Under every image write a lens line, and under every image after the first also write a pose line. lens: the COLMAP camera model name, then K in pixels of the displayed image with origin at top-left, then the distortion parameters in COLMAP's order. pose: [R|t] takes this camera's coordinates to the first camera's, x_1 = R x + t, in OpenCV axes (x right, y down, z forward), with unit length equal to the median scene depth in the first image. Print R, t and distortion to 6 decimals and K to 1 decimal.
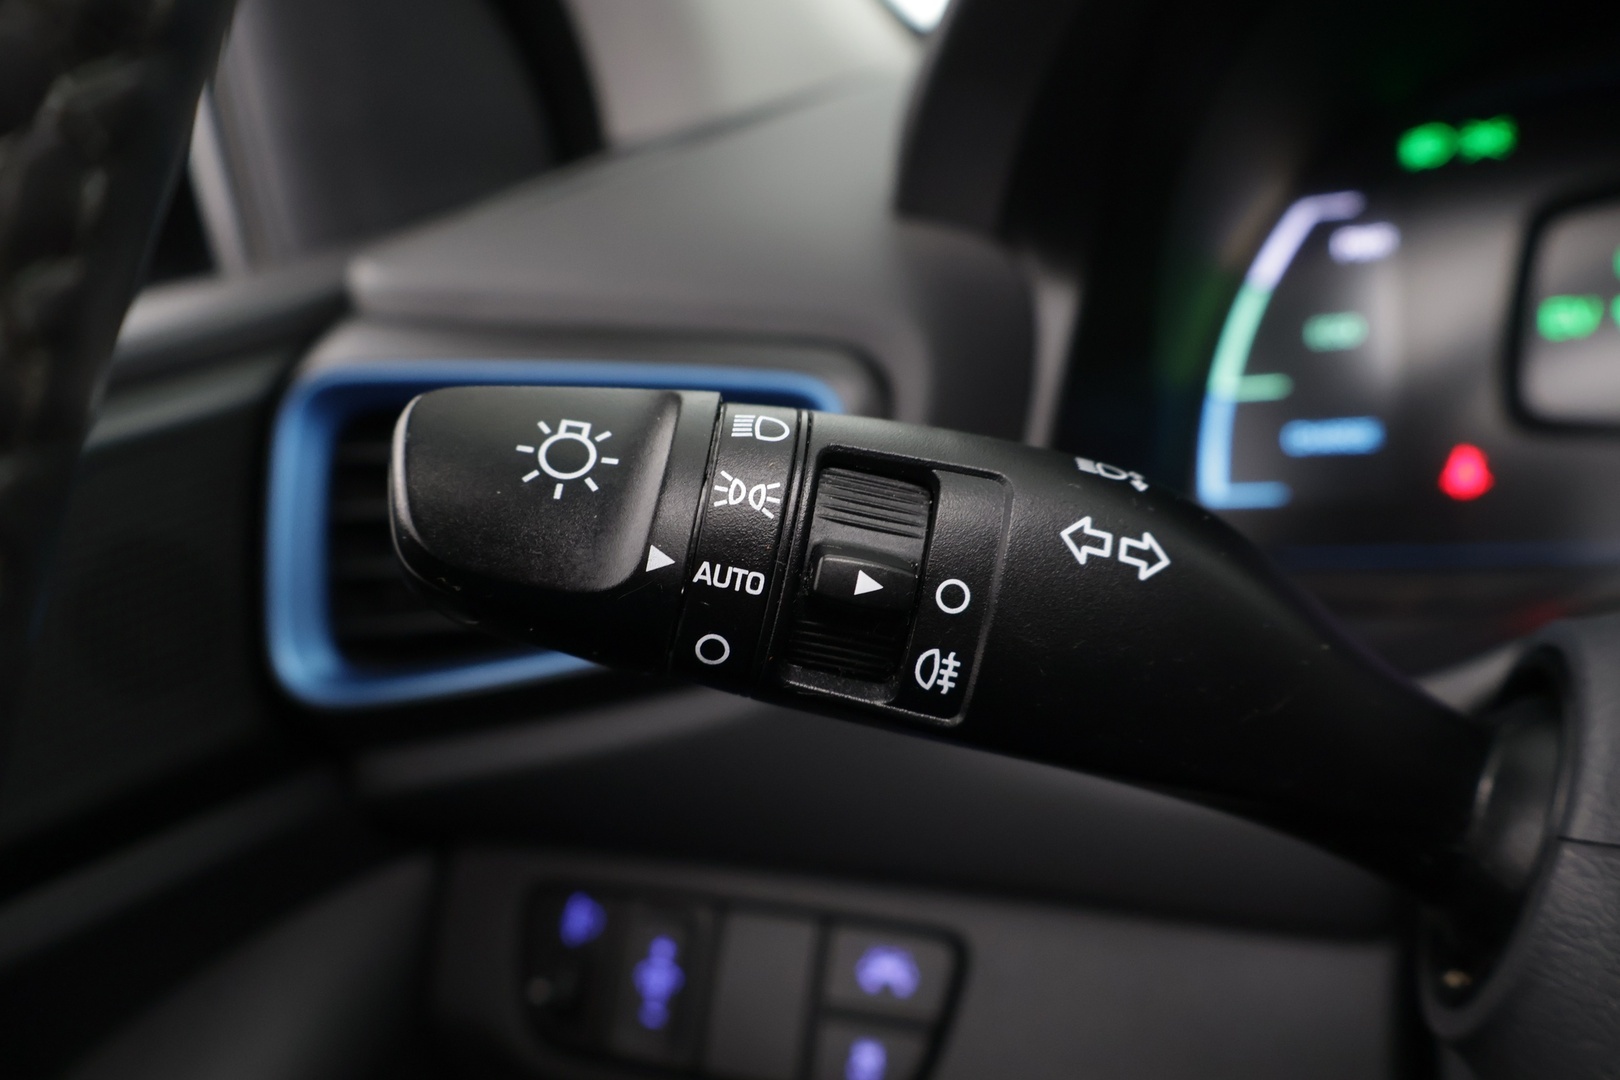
lens RADIAL K [[1381.6, 0, 810.0], [0, 1381.6, 540.0], [0, 0, 1]] dist [-0.015075, -0.003032]
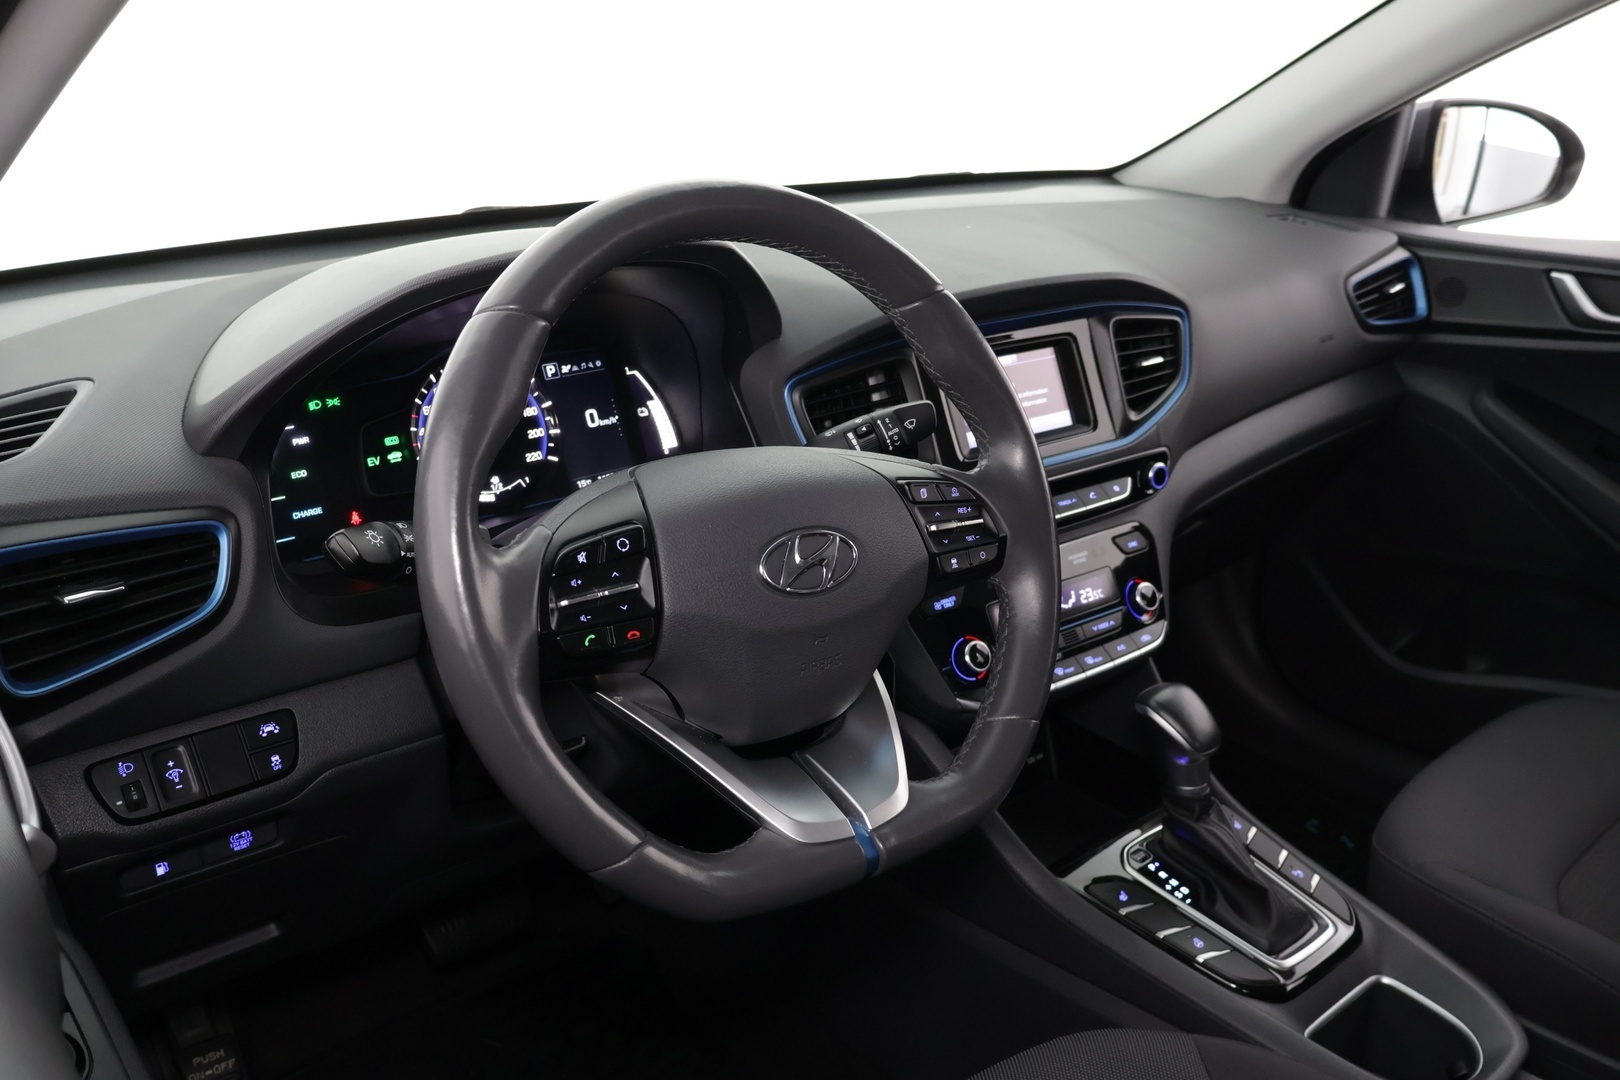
lens RADIAL K [[1415.5, 0, 810.0], [0, 1415.5, 540.0], [0, 0, 1]] dist [-0.022542, -0.008361]
pose [[0.394243, -0.158251, 0.905279, -1.873821], [0.193015, 0.977350, 0.086793, -0.080334], [-0.898509, 0.140515, 0.415858, -1.096144]]
